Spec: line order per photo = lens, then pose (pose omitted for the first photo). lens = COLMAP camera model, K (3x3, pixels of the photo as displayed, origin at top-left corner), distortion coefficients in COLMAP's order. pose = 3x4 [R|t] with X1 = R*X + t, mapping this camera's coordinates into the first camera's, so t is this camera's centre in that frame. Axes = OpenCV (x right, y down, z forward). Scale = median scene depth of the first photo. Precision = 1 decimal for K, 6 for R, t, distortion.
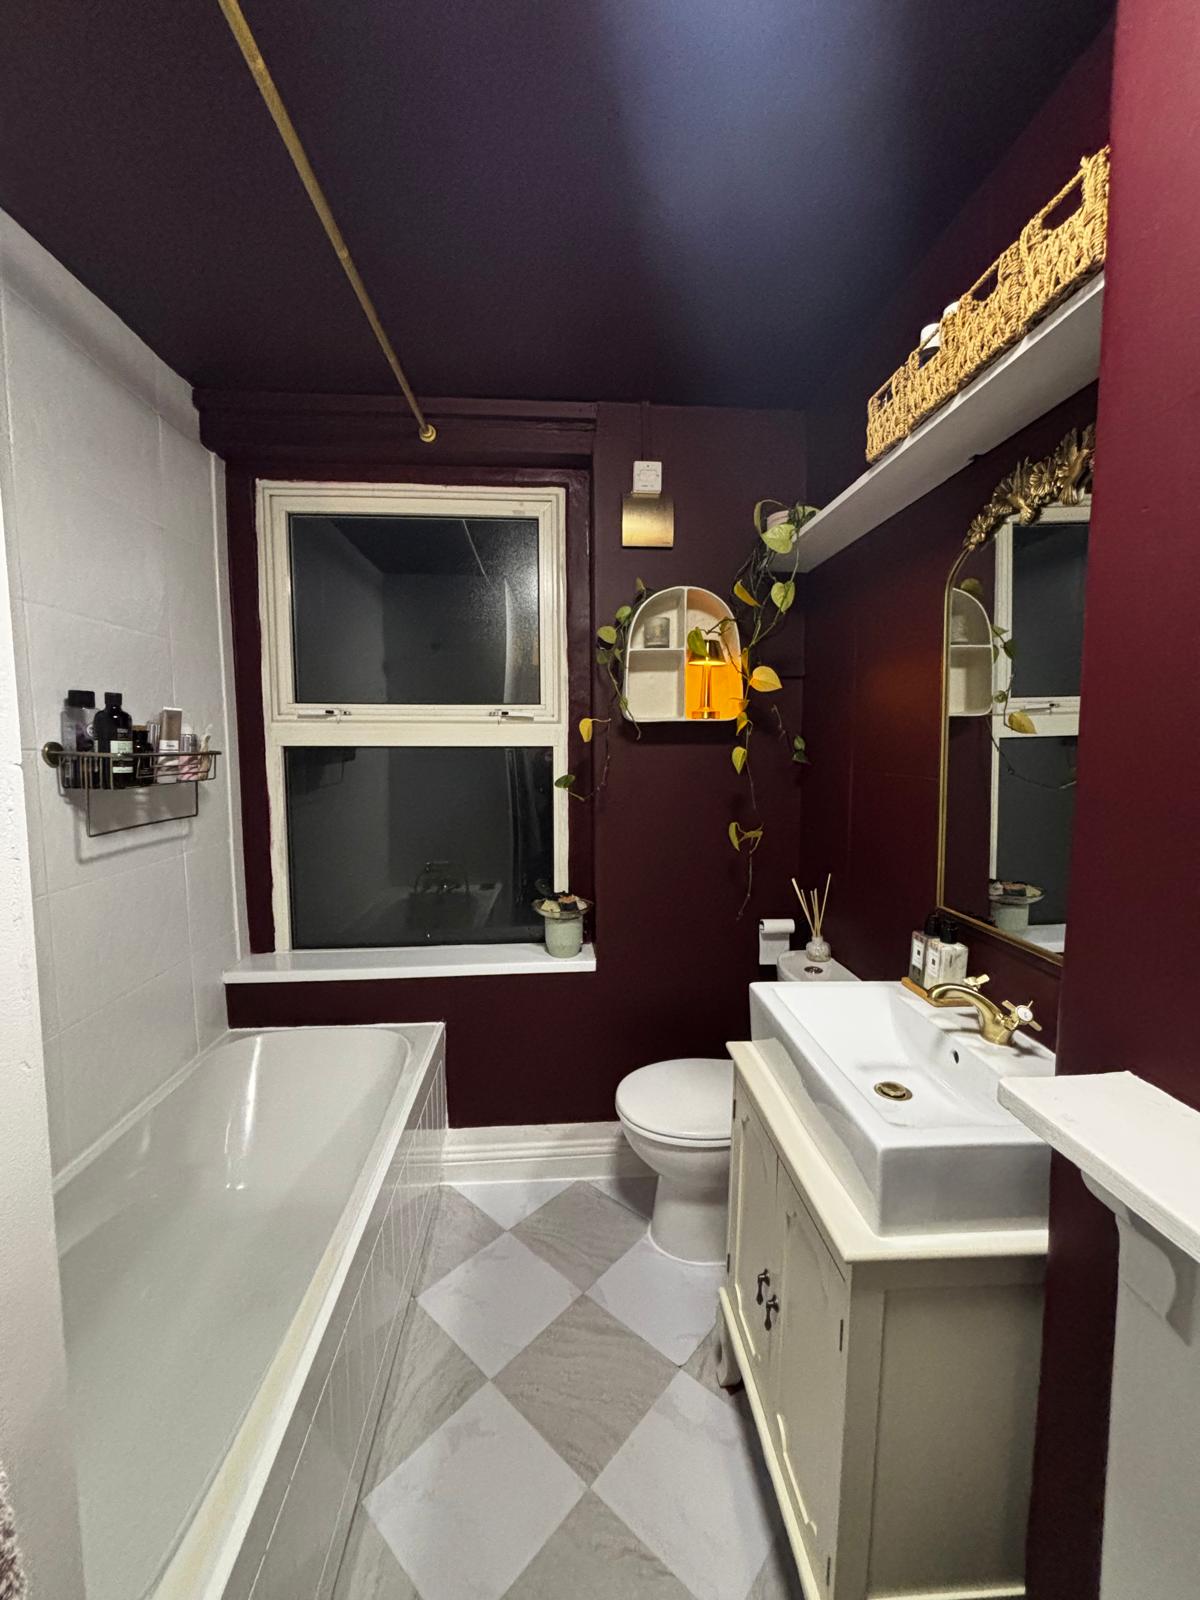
lens RADIAL K [[638.3, 0, 595.2], [0, 638.3, 799.3], [0, 0, 1]] dist [-0.001993, -0.000531]
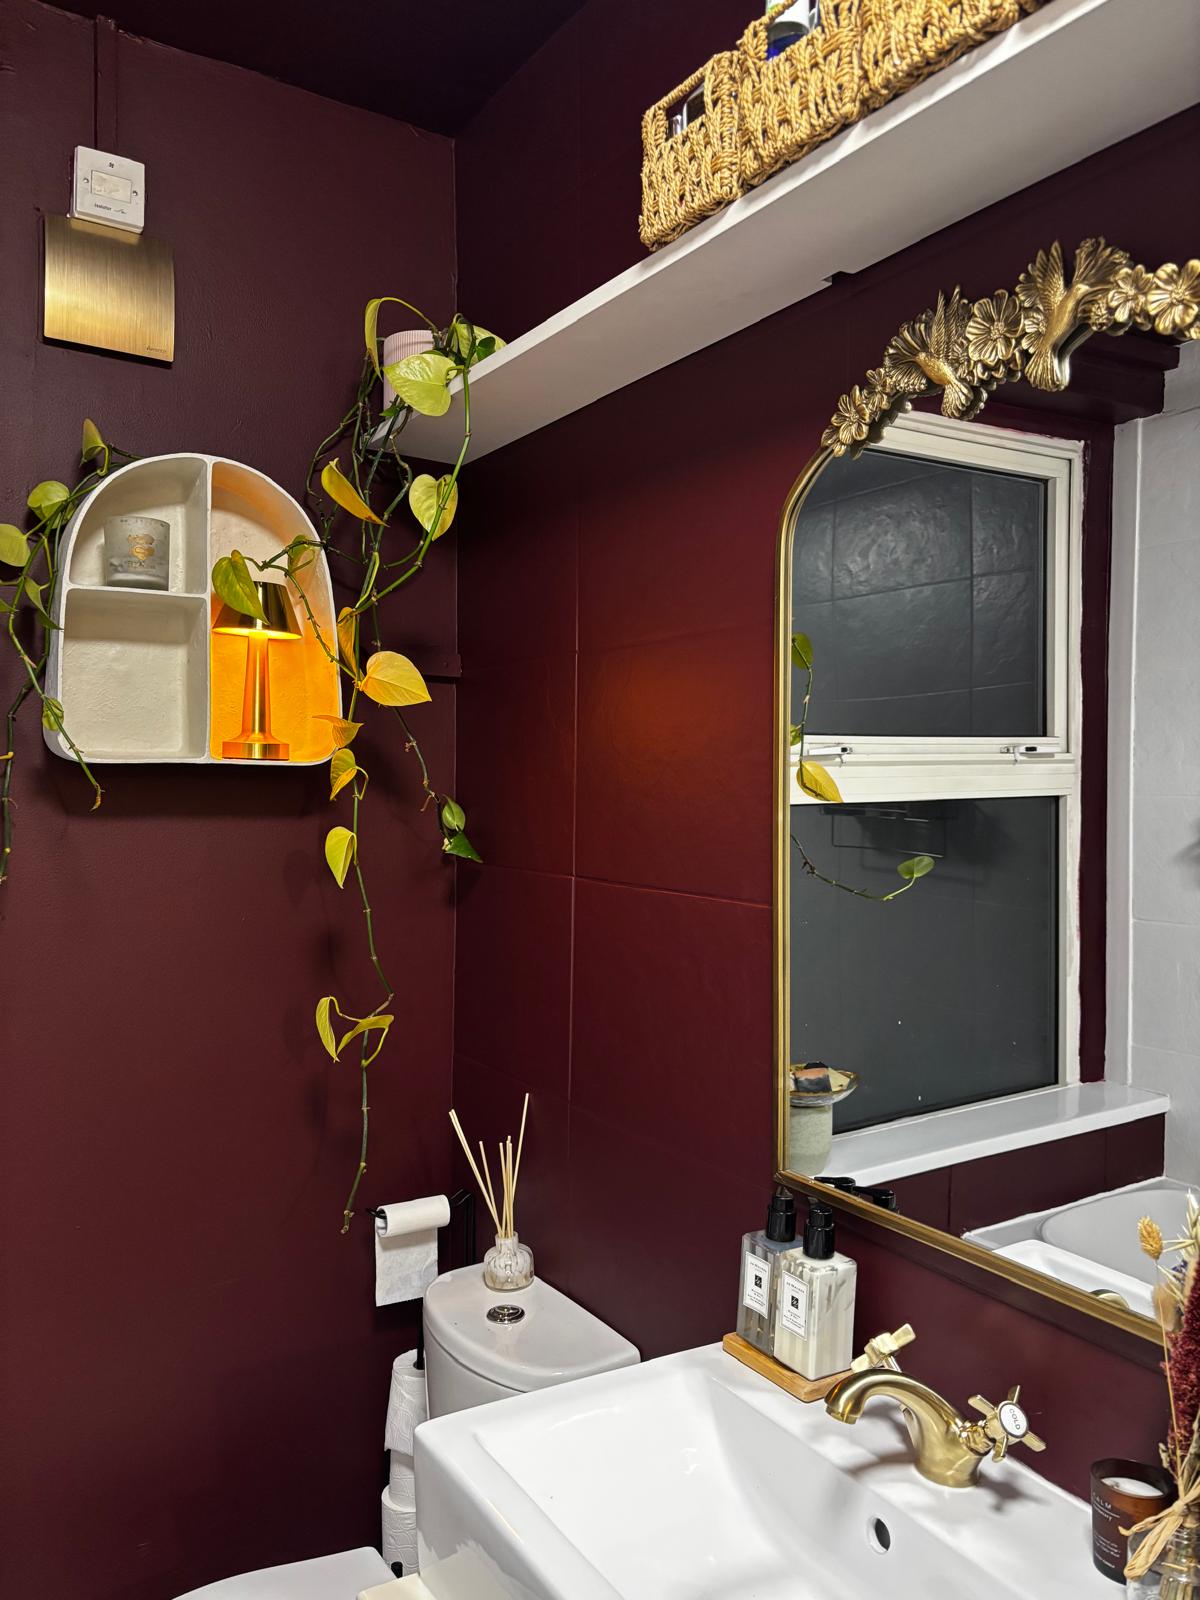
lens RADIAL K [[1210.3, 0, 588.2], [0, 1210.3, 809.9], [0, 0, 1]] dist [0.034002, -0.022400]
pose [[0.880011, 0.009554, 0.474856, -0.023840], [0.023330, 0.997721, -0.063309, -0.038392], [-0.474379, 0.066791, 0.877783, 0.185312]]
